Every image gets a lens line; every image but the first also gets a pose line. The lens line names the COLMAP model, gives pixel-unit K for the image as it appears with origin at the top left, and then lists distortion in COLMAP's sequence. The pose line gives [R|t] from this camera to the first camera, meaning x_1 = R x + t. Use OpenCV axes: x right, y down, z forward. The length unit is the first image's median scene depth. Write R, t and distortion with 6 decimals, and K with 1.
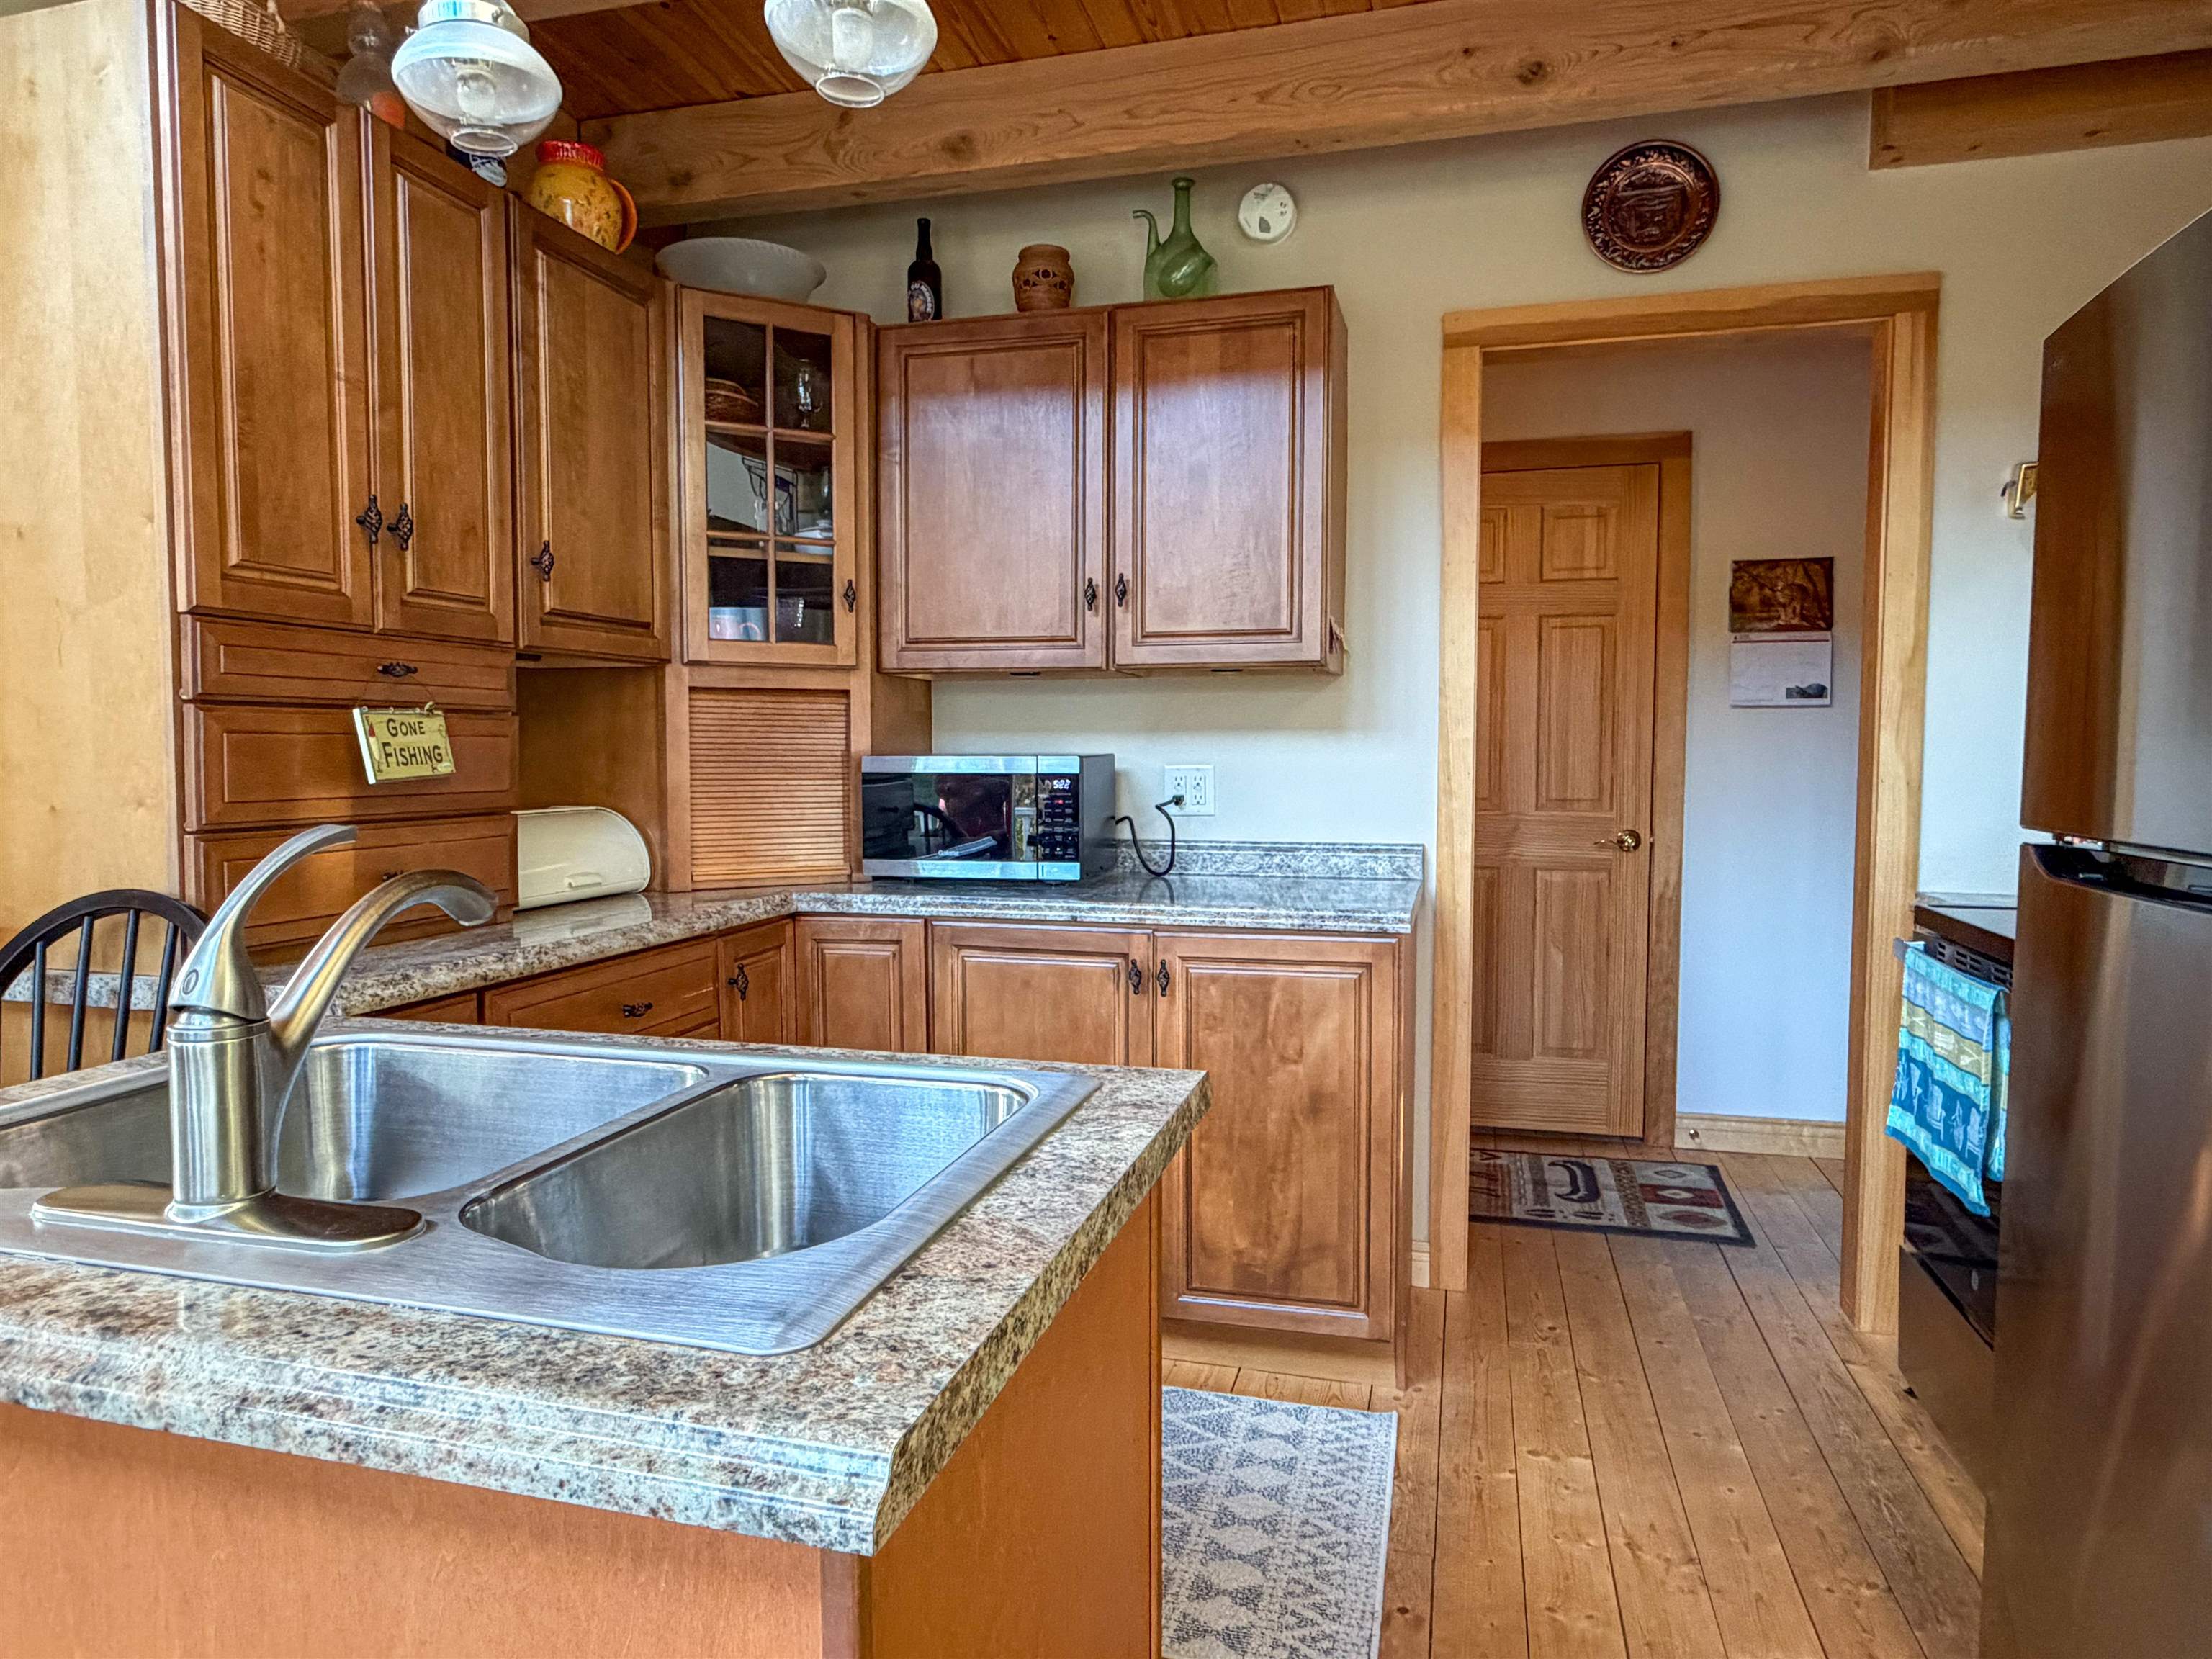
lens RADIAL K [[1340.9, 0, 1106.0], [0, 1340.9, 829.5], [0, 0, 1]] dist [0.001398, 0.001480]
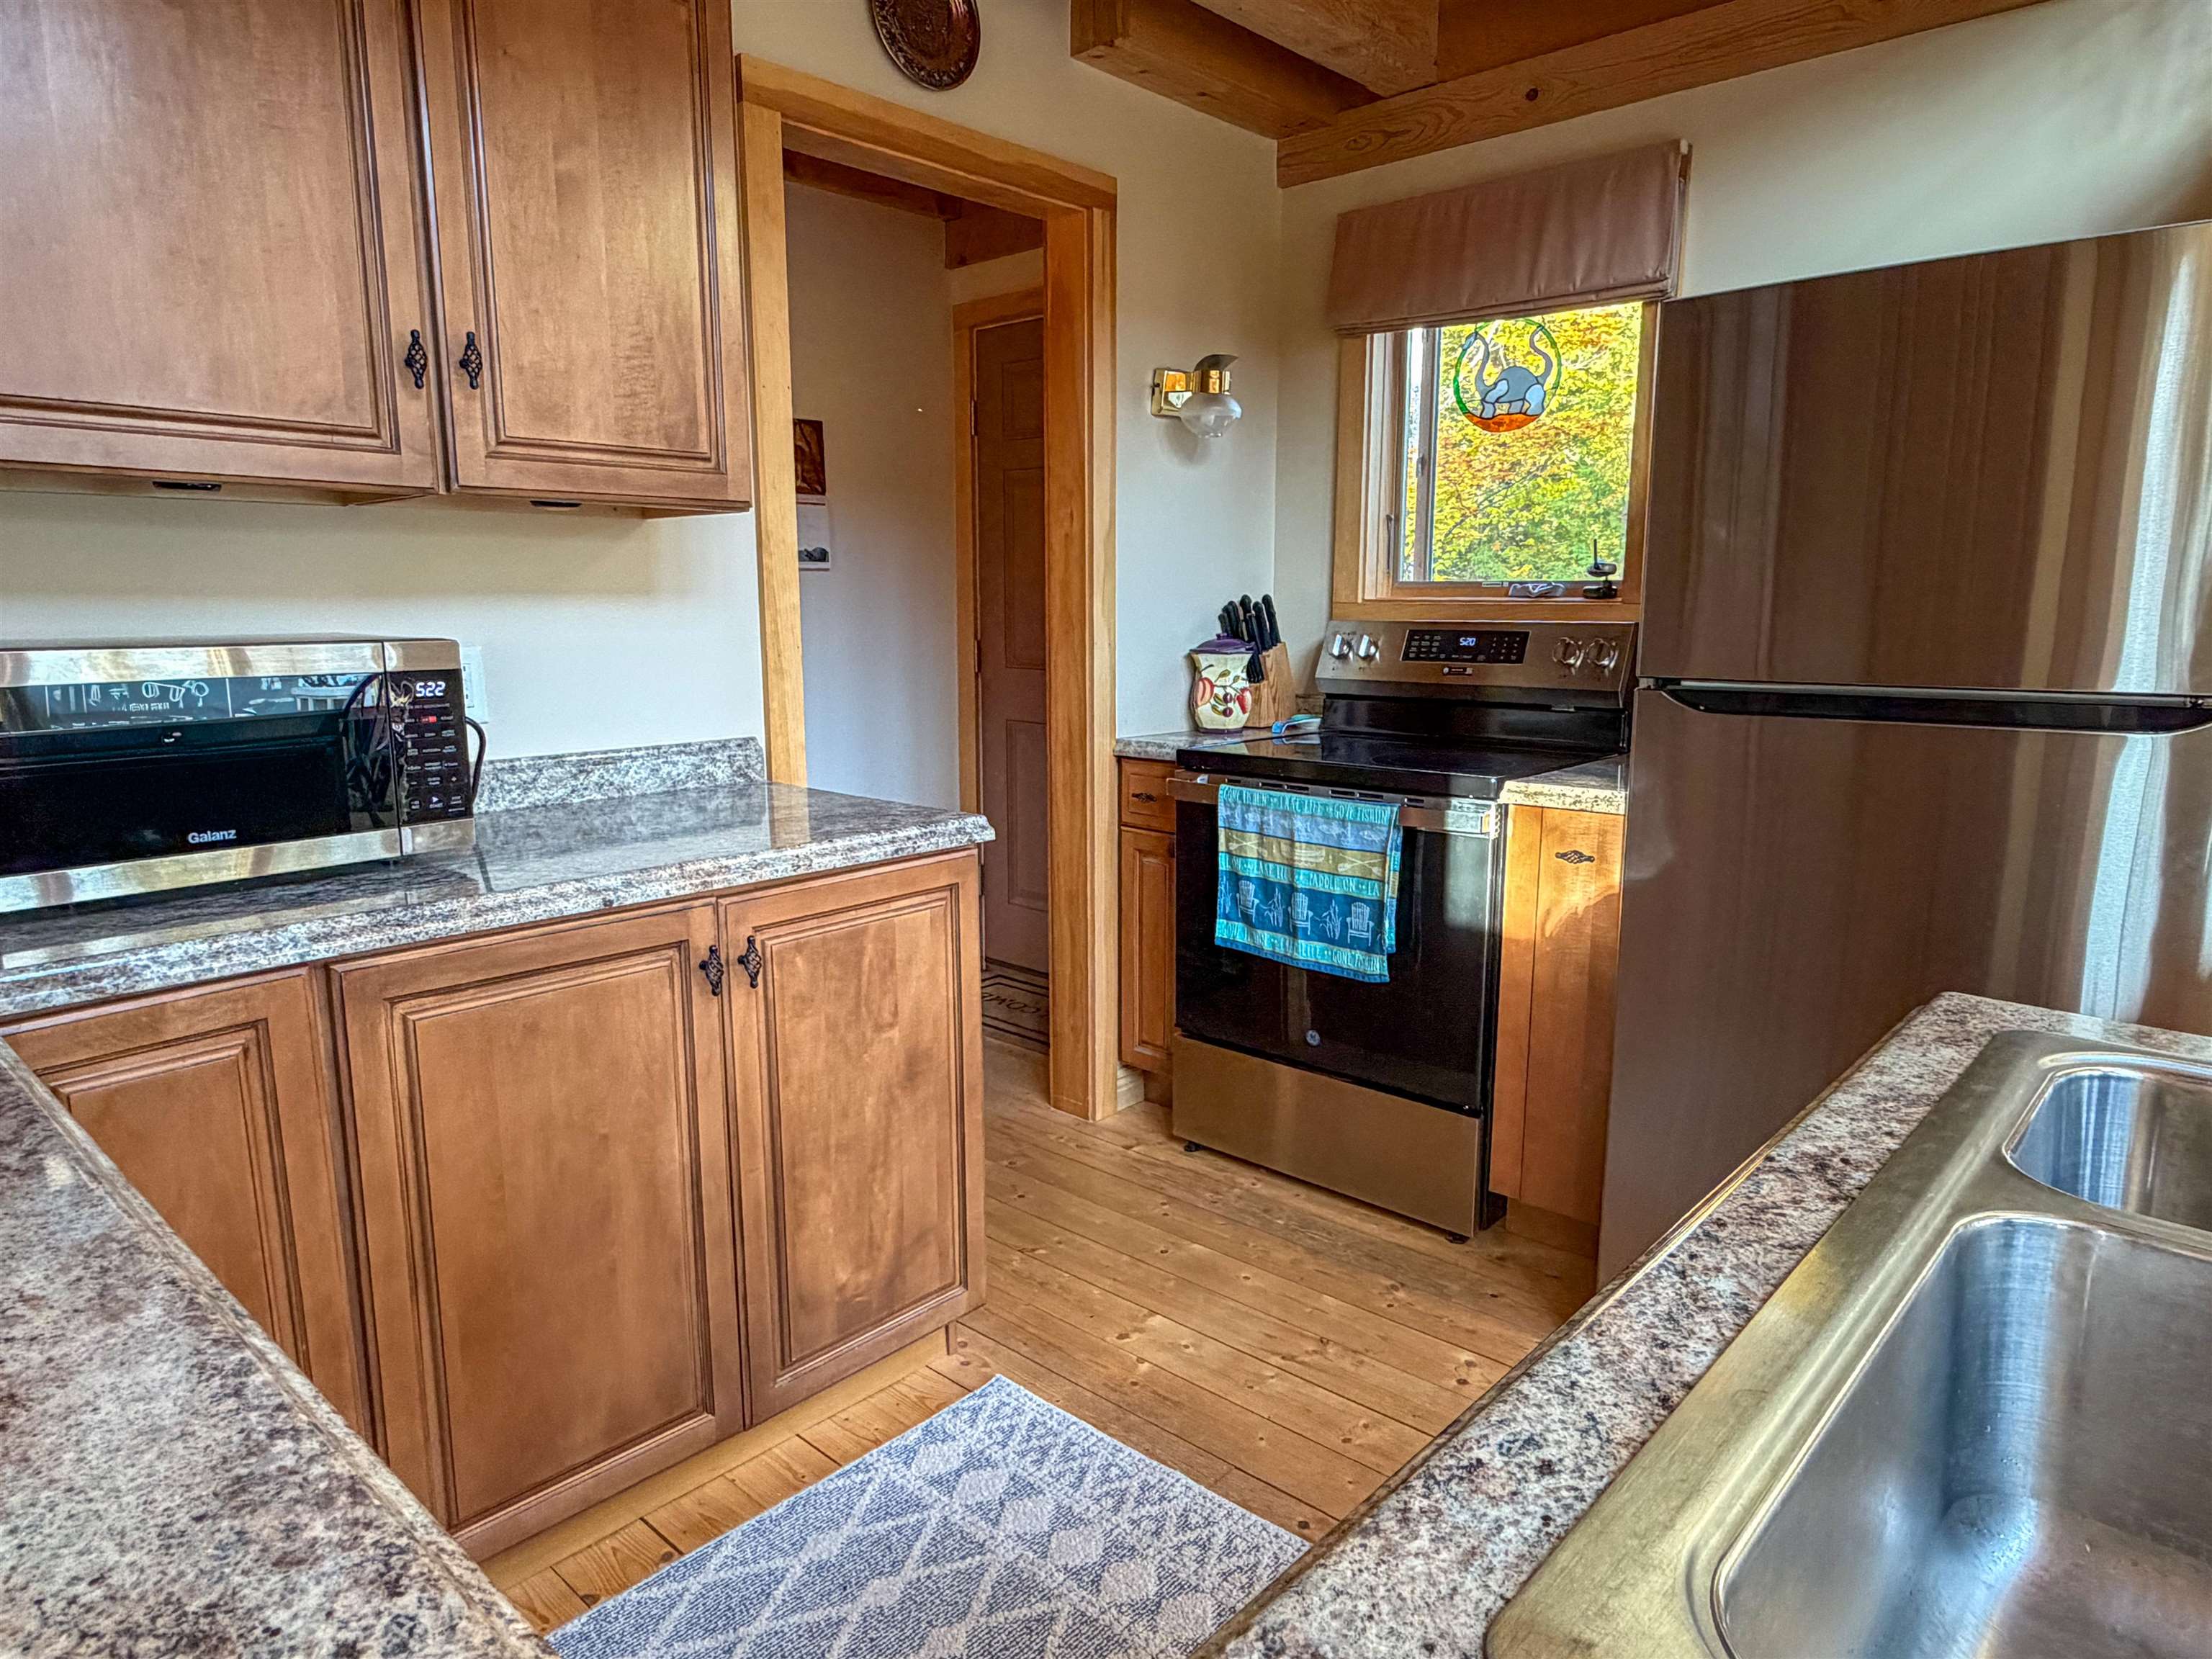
lens RADIAL K [[1340.9, 0, 1106.0], [0, 1340.9, 829.5], [0, 0, 1]] dist [0.001398, 0.001480]
pose [[0.464460, -0.150801, 0.872661, -0.423027], [0.056898, 0.988441, 0.140525, -0.039419], [-0.883765, -0.015615, 0.467671, 0.471402]]
